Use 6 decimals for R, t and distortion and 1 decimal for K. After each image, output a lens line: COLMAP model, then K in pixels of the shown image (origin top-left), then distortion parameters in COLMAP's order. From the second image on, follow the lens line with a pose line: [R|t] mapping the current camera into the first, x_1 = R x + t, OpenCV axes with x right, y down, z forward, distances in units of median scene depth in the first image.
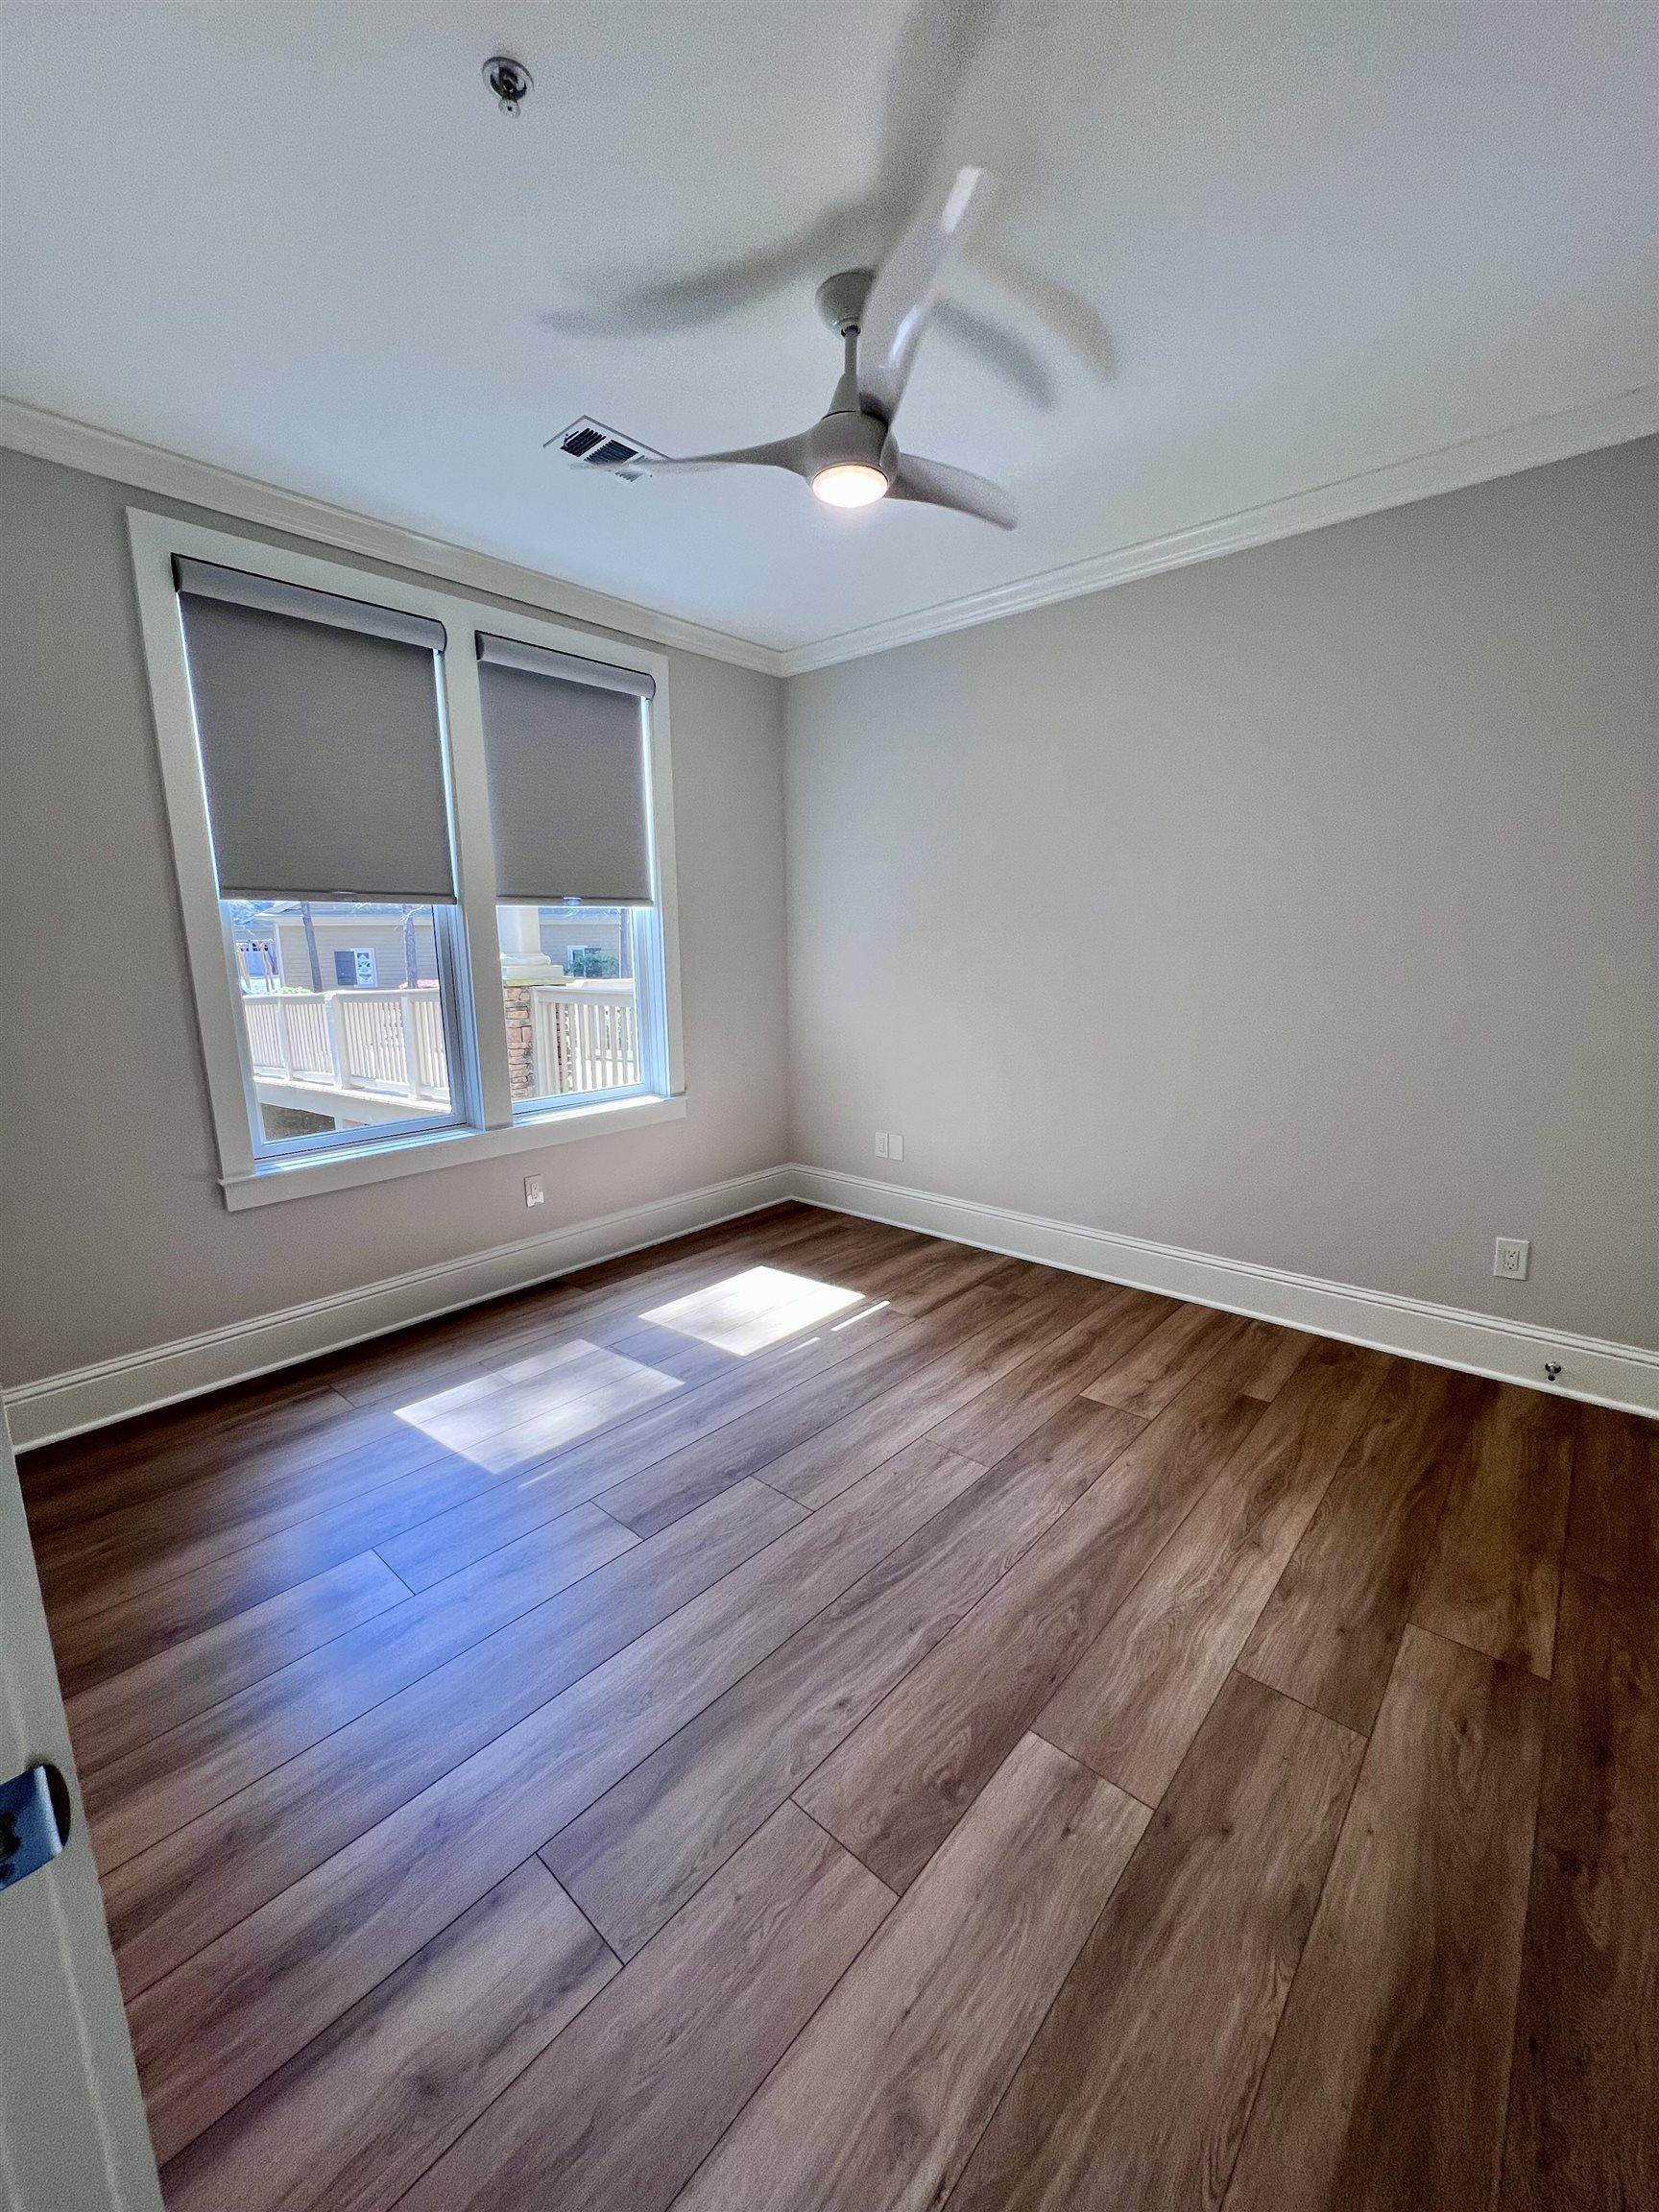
lens RADIAL K [[887.3, 0, 823.2], [0, 887.3, 1105.6], [0, 0, 1]] dist [0.000023, 0.000324]
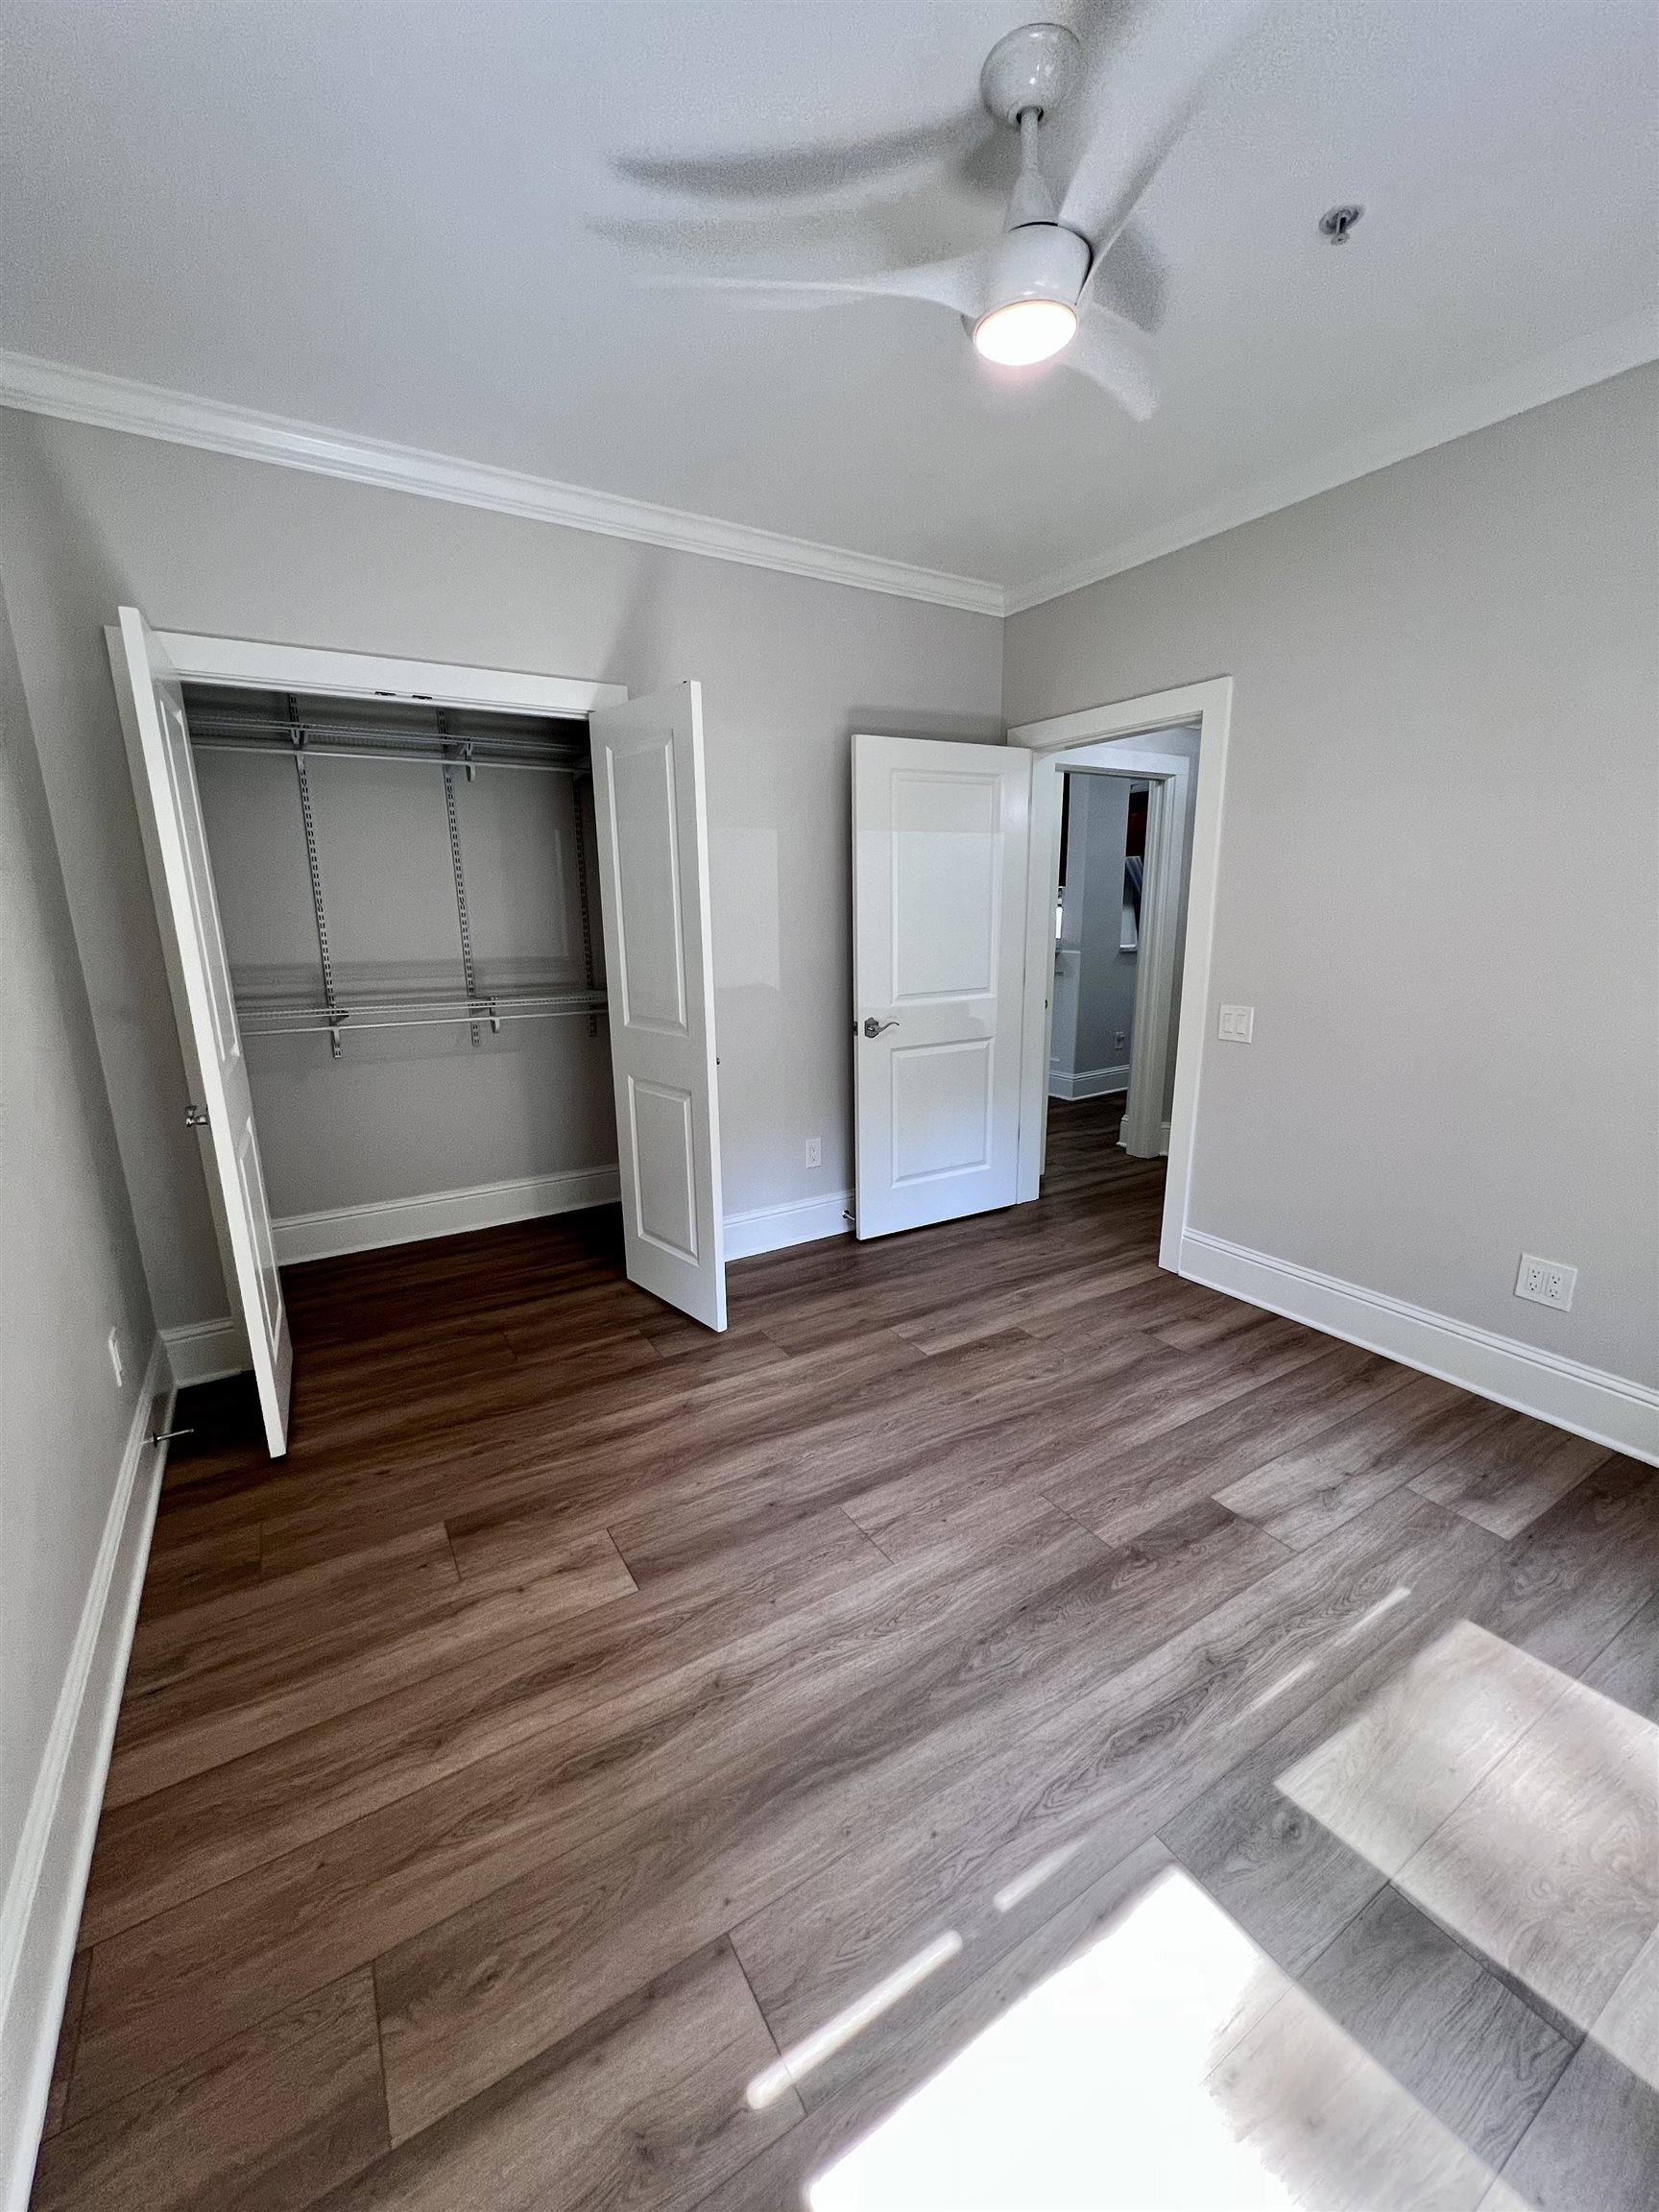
lens RADIAL K [[887.3, 0, 825.2], [0, 887.3, 1110.5], [0, 0, 1]] dist [0.000023, 0.000324]
pose [[-0.957147, -0.041453, 0.286619, -0.044268], [0.079414, 0.914196, 0.397417, -0.333854], [-0.278500, 0.403148, -0.871728, 1.646913]]
